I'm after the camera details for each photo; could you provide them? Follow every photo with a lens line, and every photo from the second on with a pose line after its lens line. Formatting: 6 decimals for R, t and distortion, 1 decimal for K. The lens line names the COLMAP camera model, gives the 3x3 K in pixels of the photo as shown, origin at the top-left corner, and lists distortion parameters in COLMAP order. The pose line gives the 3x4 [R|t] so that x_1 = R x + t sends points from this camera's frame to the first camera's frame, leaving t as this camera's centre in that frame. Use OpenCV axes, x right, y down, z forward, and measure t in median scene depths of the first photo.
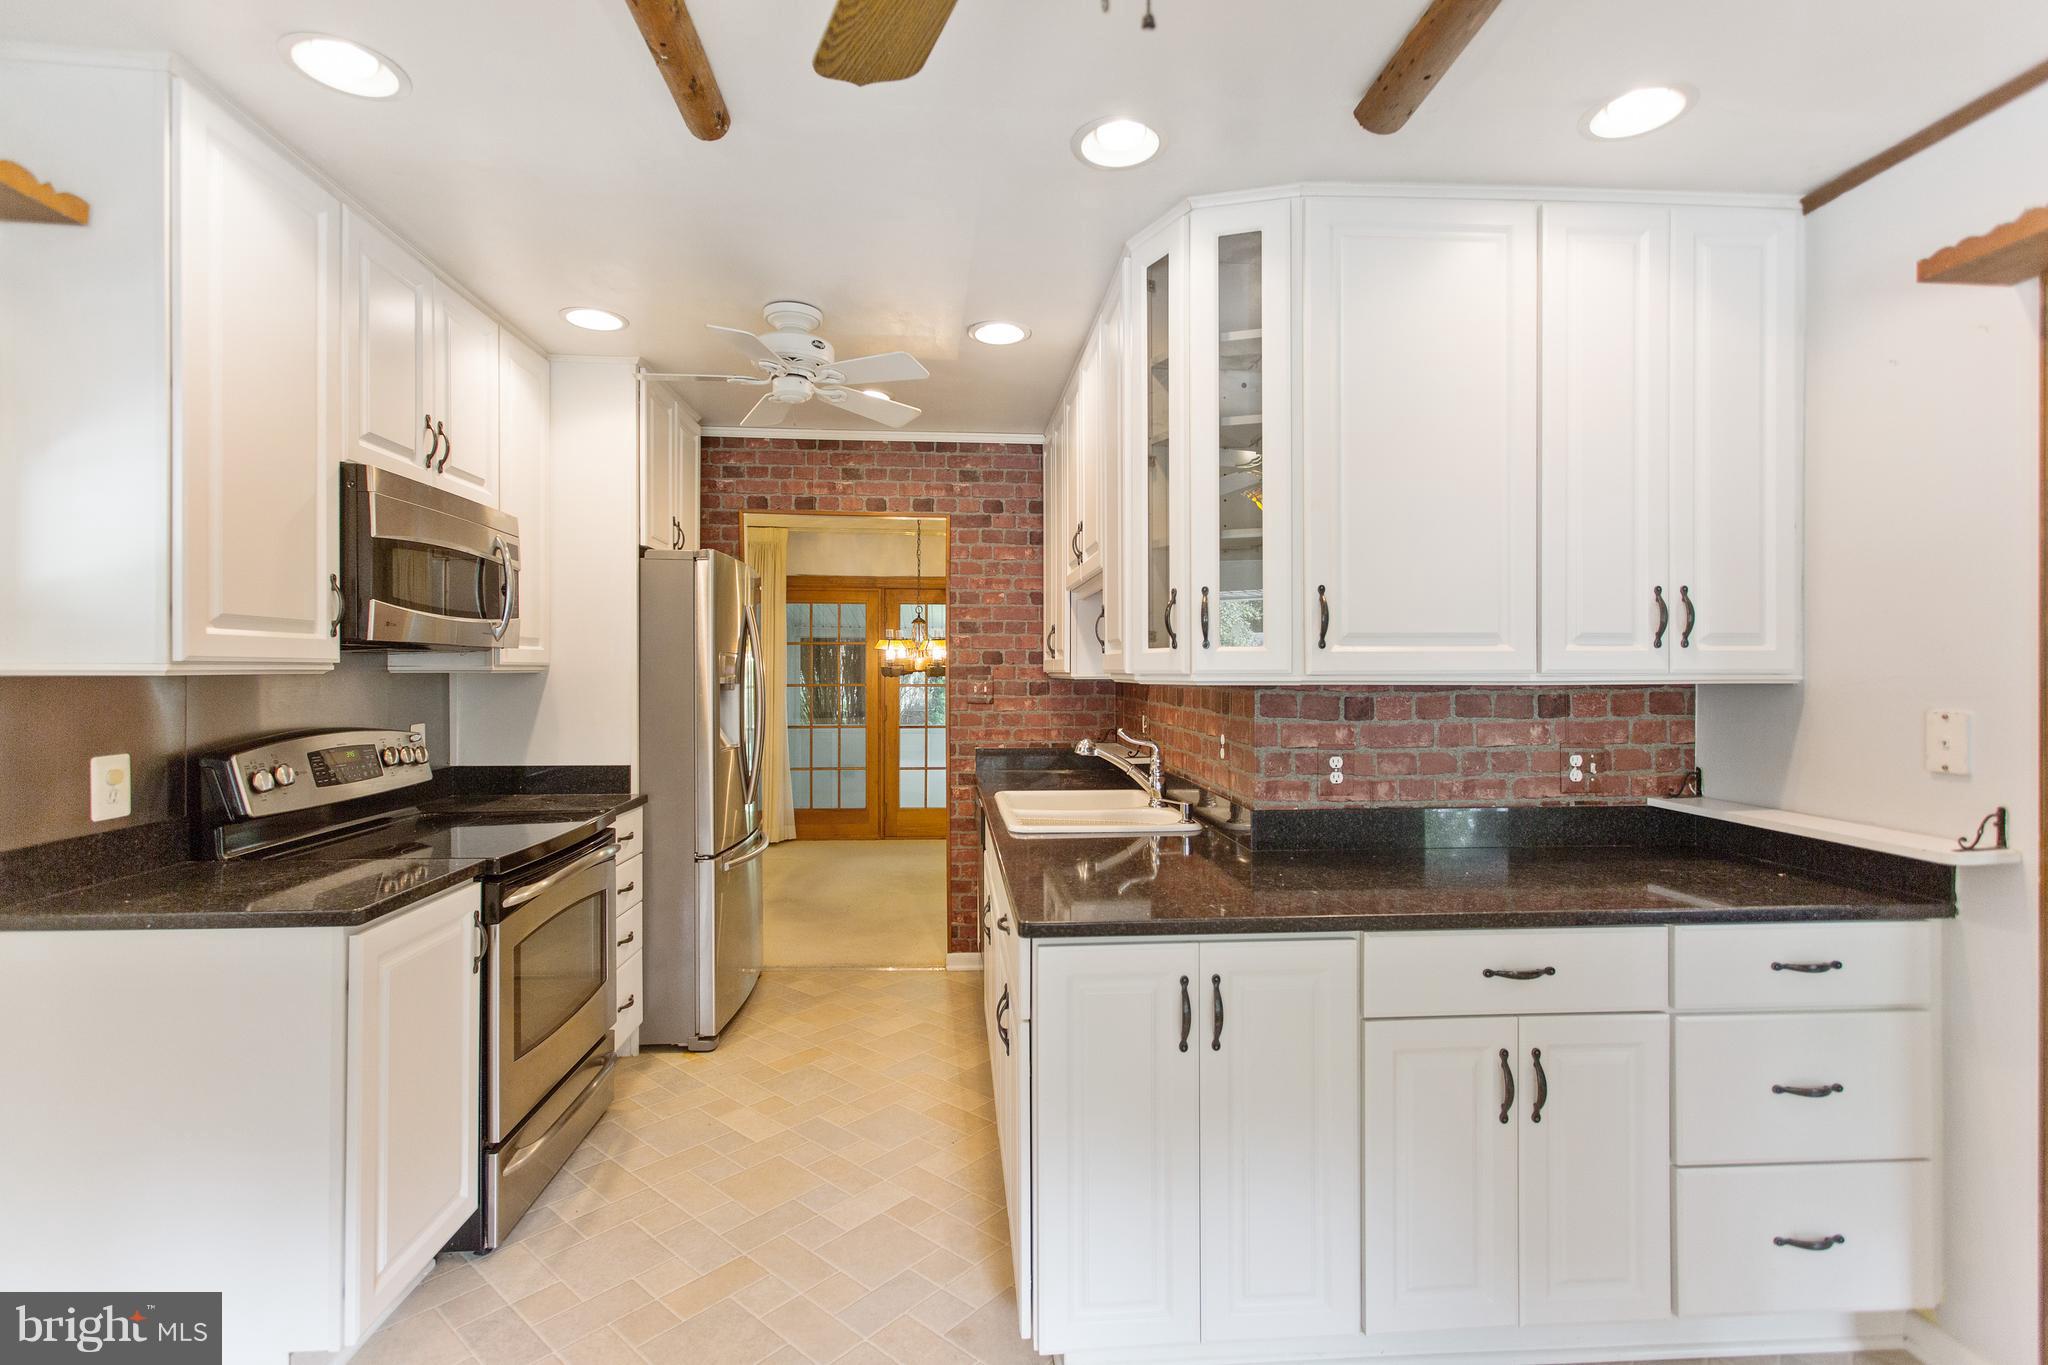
lens RADIAL K [[978.8, 0, 1010.5], [0, 978.8, 686.4], [0, 0, 1]] dist [-0.001179, 0.004180]
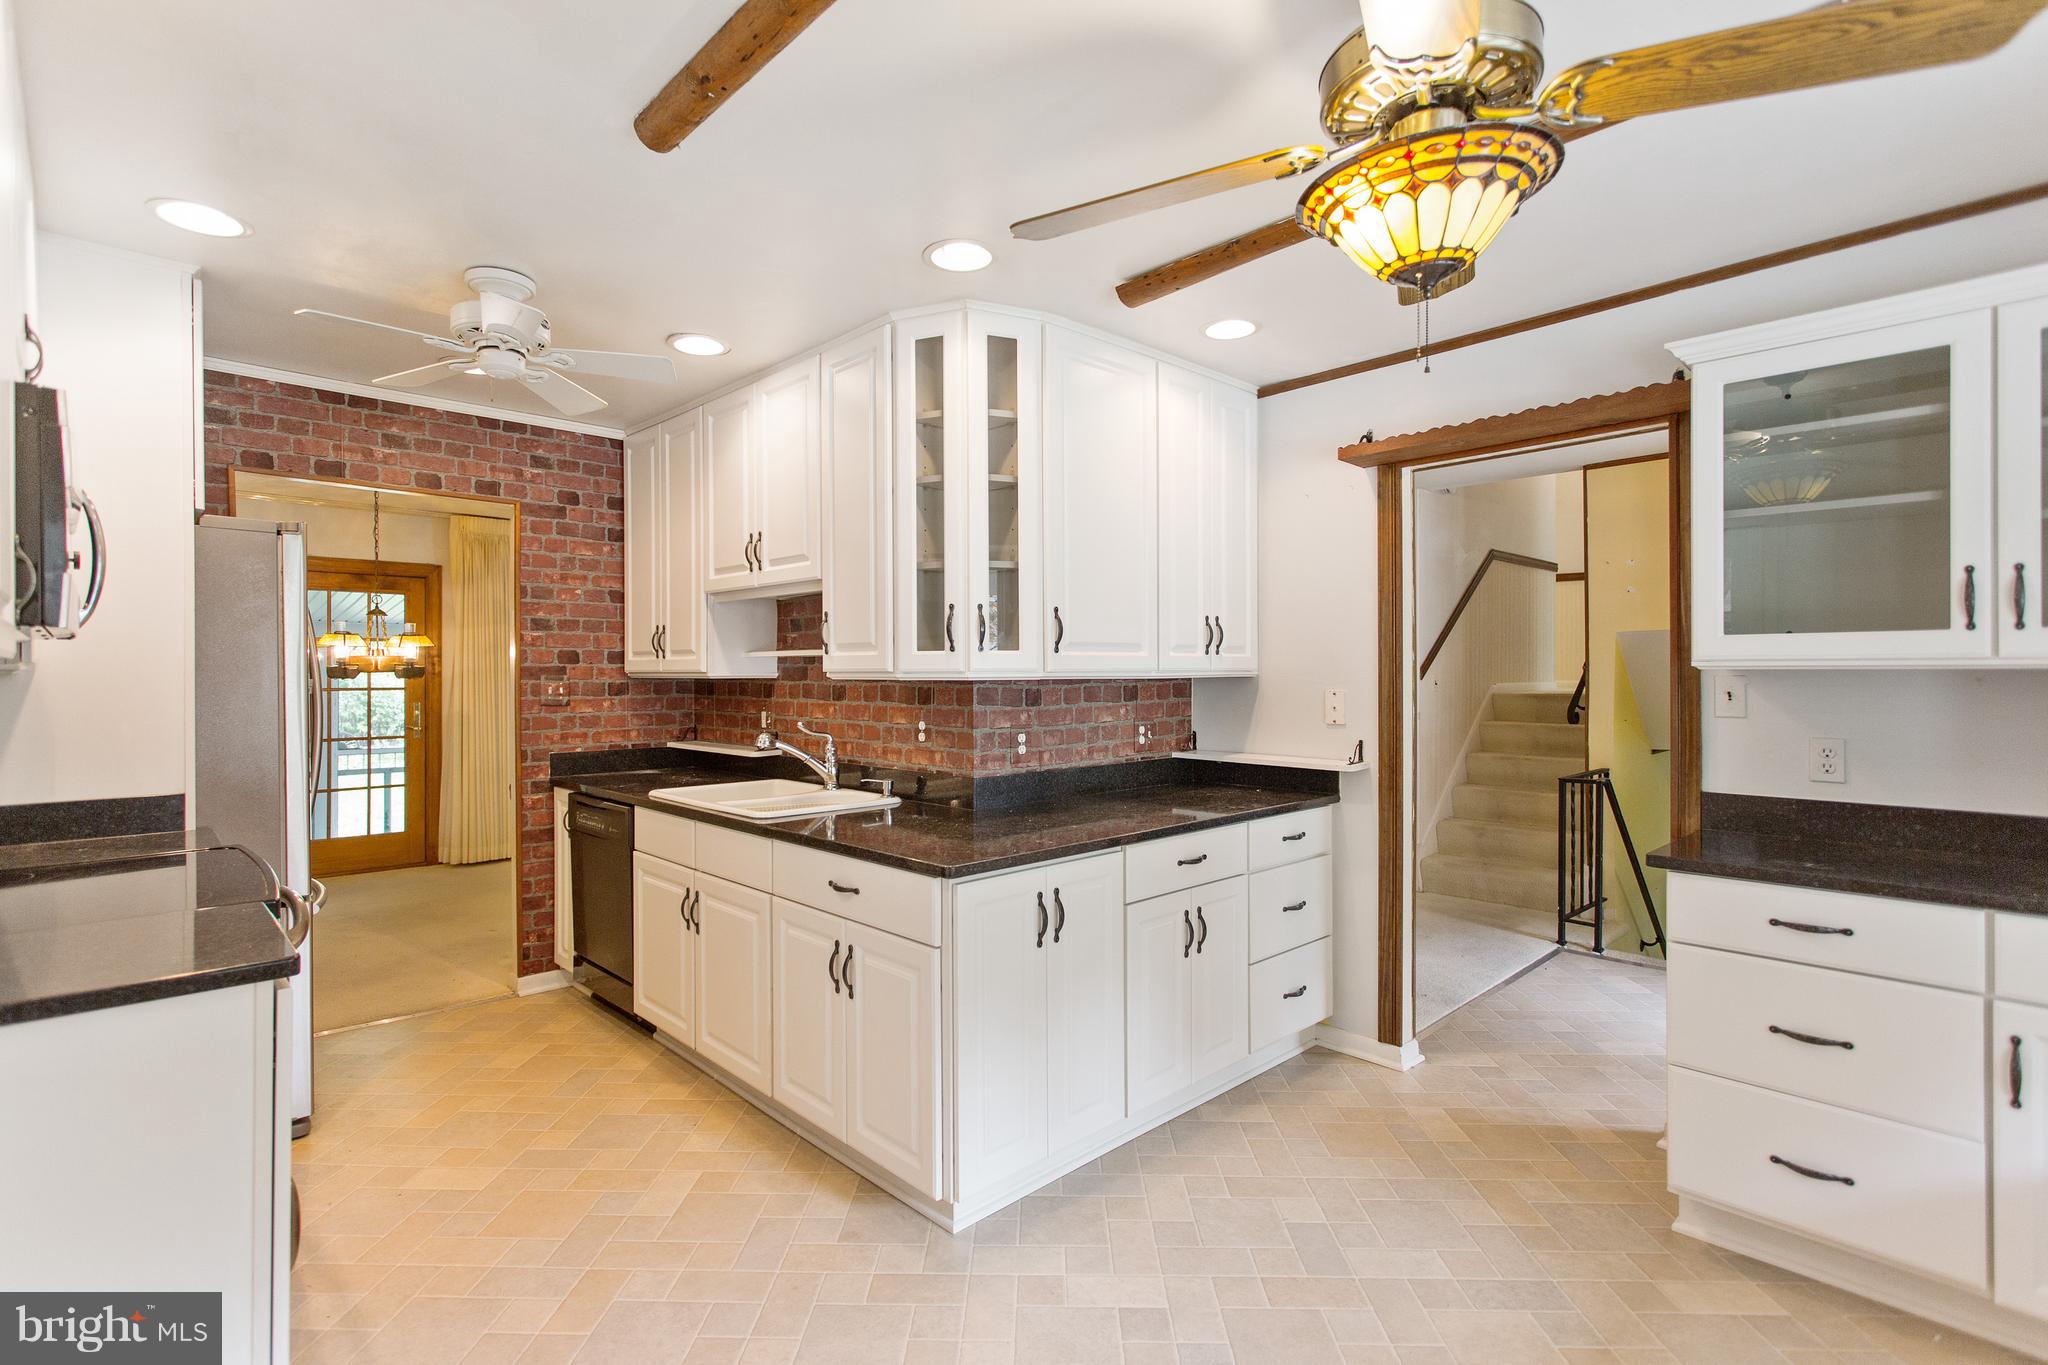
lens RADIAL K [[978.8, 0, 1036.1], [0, 978.8, 692.1], [0, 0, 1]] dist [-0.001179, 0.004180]
pose [[0.763451, -0.016503, 0.645655, -0.454003], [0.012846, 0.999864, 0.010367, 0.001135], [-0.645738, 0.000380, 0.763559, -0.027783]]
